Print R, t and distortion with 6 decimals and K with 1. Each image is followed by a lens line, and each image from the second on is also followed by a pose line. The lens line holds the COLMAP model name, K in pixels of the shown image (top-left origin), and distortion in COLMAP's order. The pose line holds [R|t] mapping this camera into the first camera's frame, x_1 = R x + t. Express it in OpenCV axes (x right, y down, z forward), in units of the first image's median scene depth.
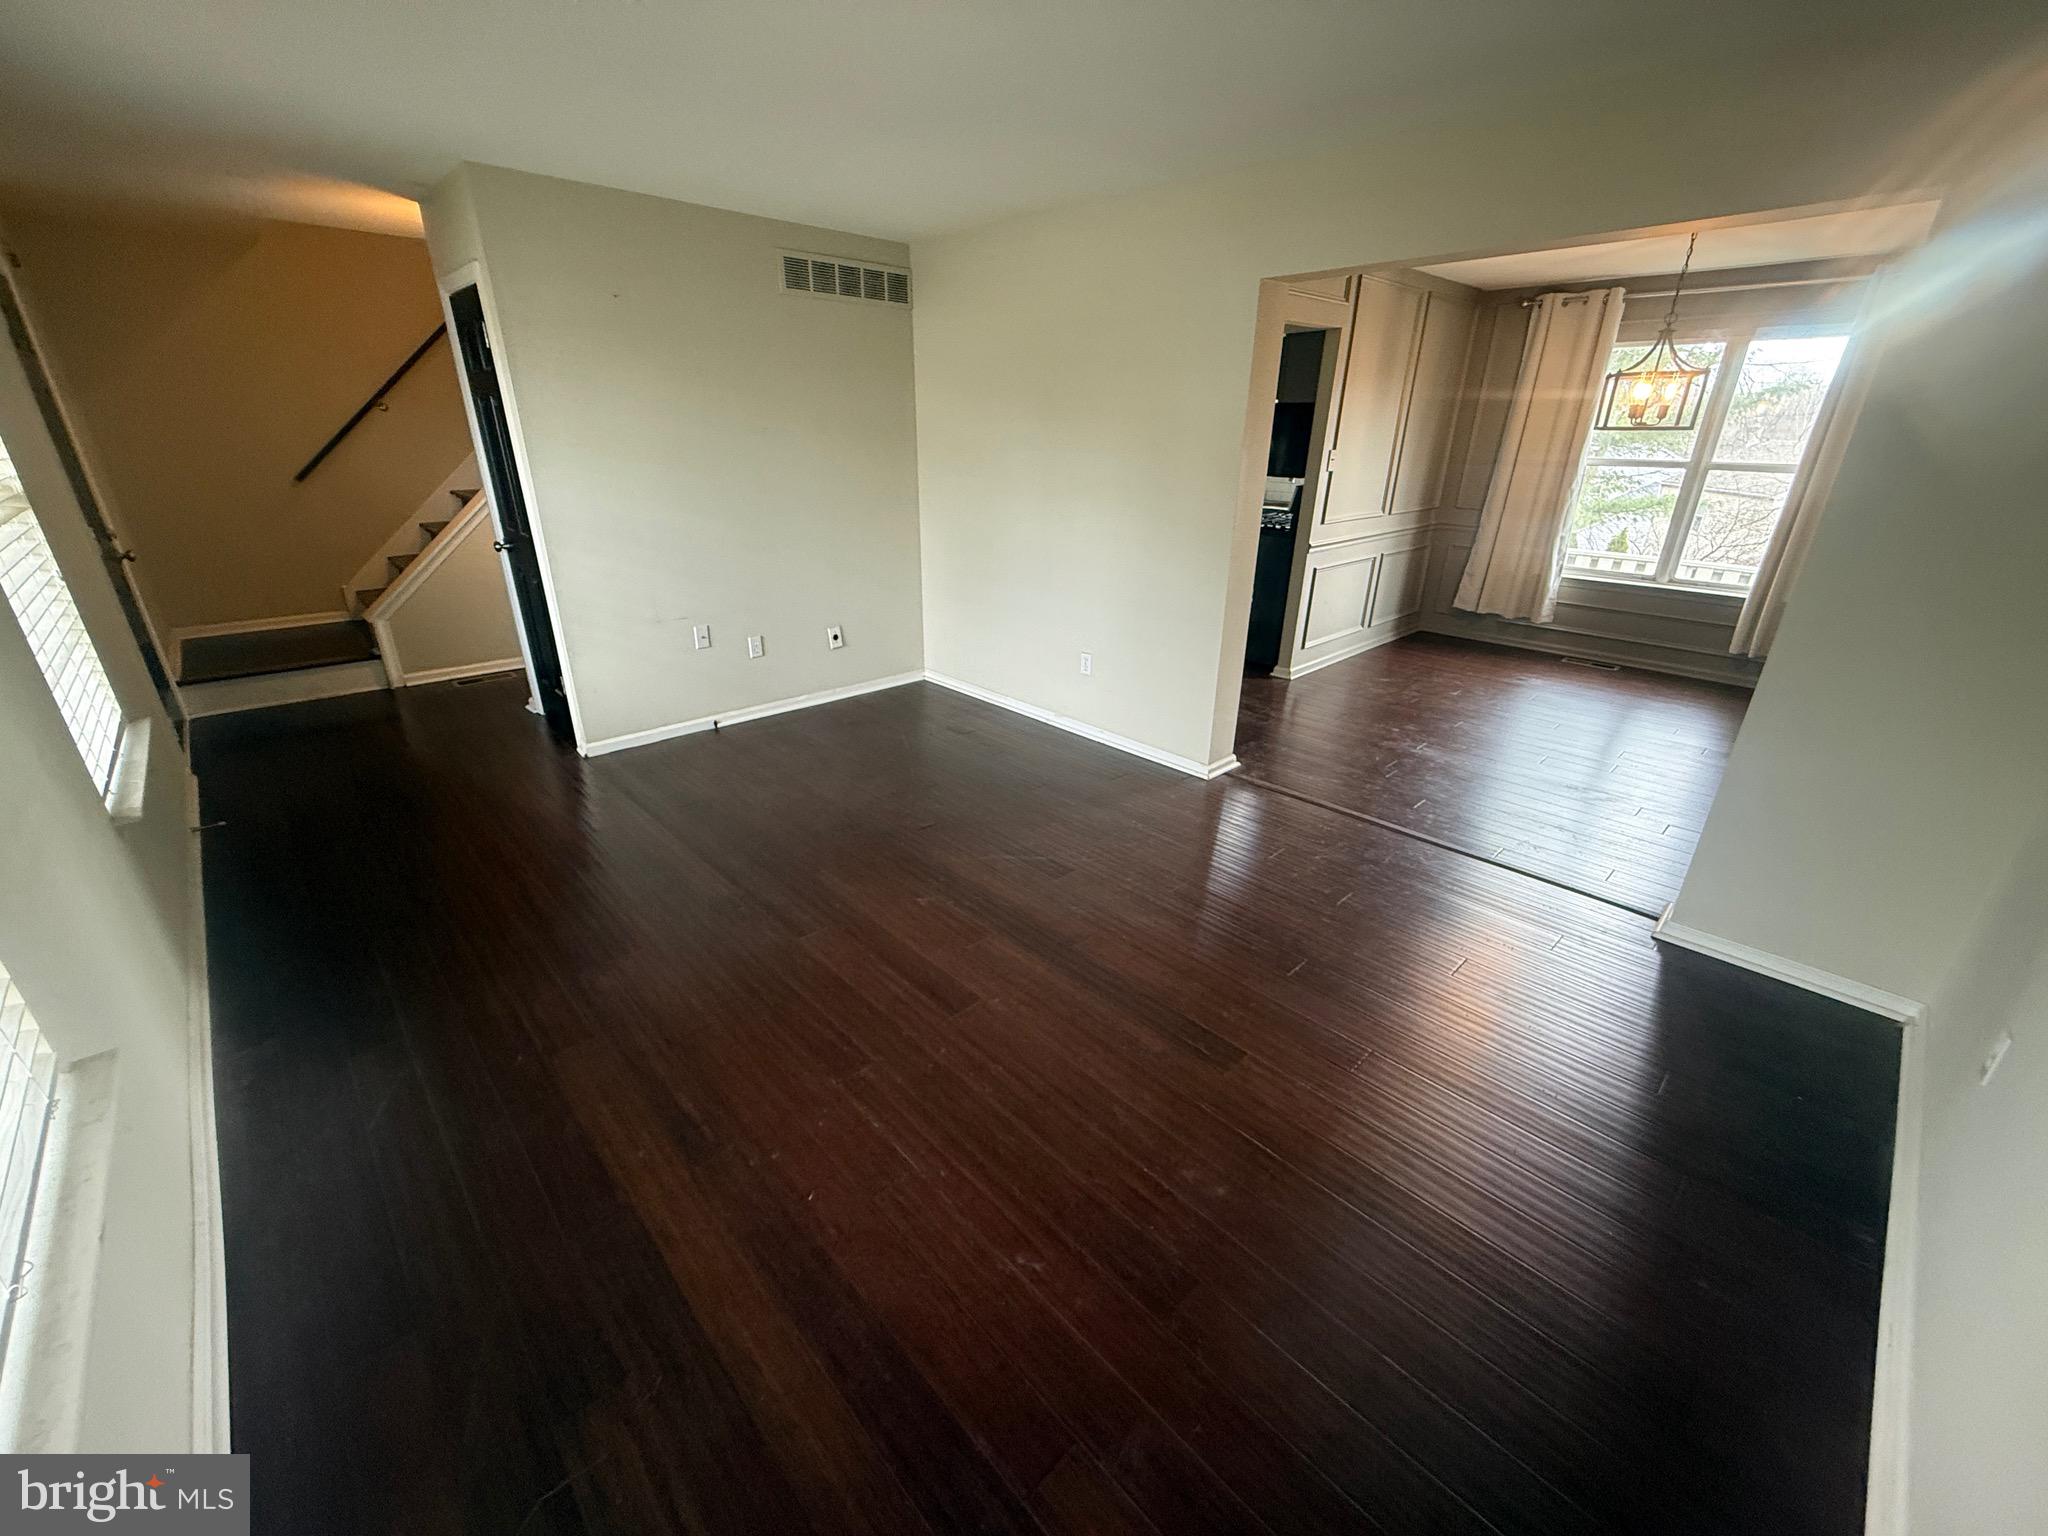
lens RADIAL K [[817.8, 0, 1020.3], [0, 817.8, 769.4], [0, 0, 1]] dist [0.000277, 0.000054]
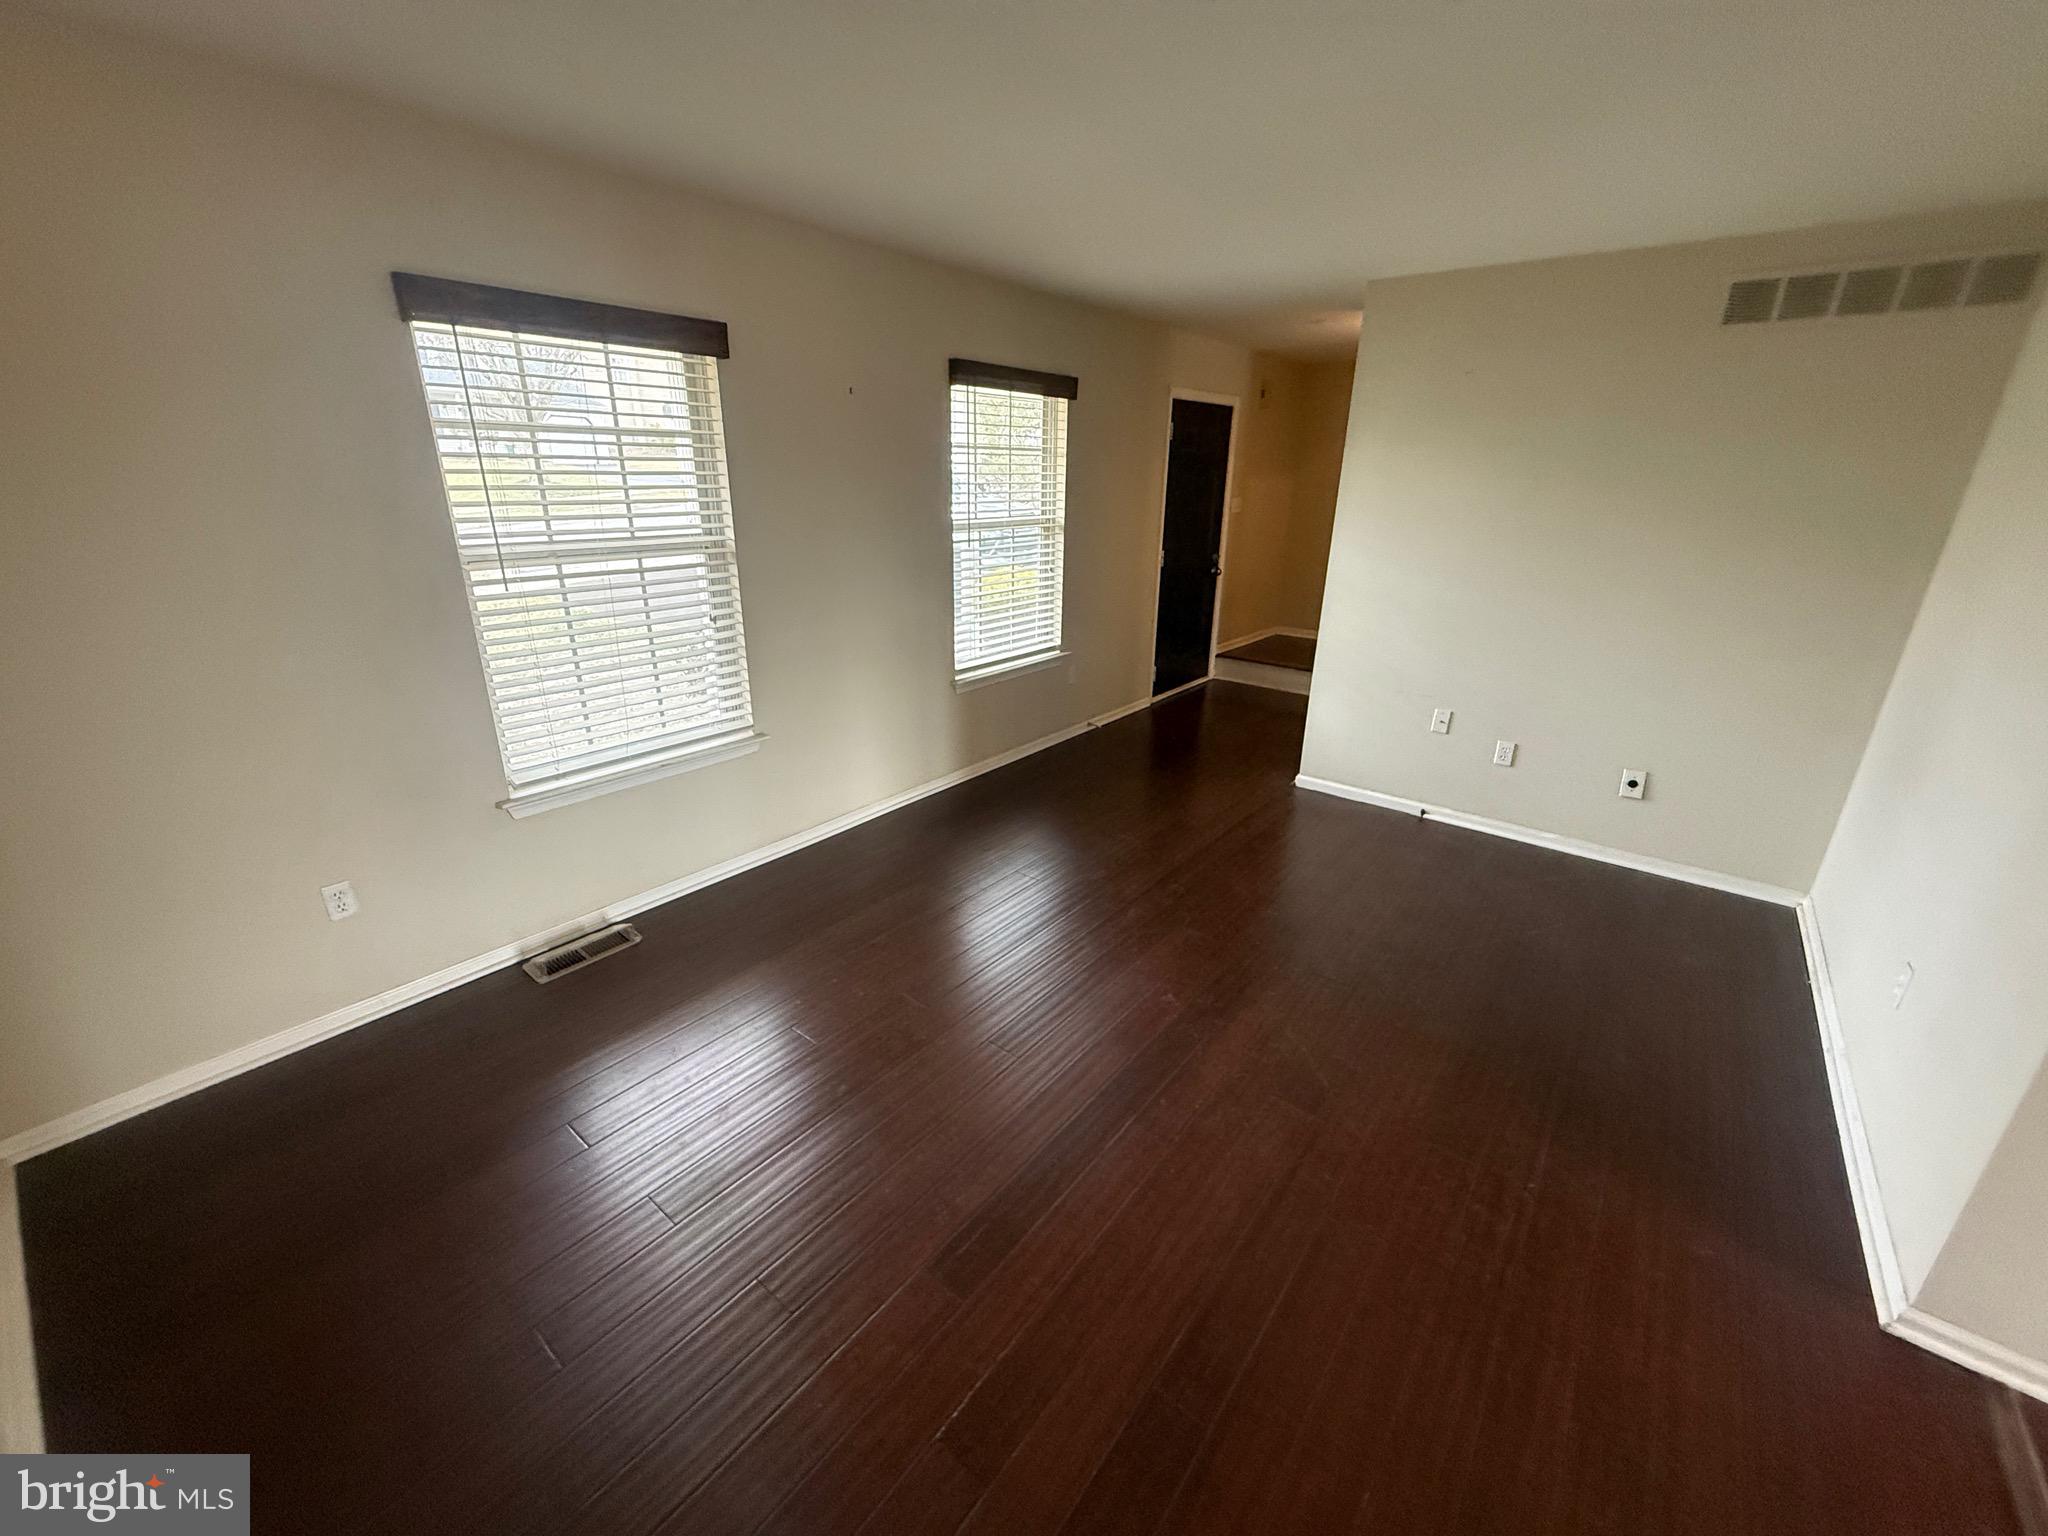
lens RADIAL K [[817.8, 0, 1021.9], [0, 817.8, 768.3], [0, 0, 1]] dist [0.000277, 0.000054]
pose [[0.138250, 0.328147, -0.934455, 0.410562], [-0.394243, 0.883774, 0.252023, -0.153645], [0.908548, 0.333561, 0.251552, 0.335480]]
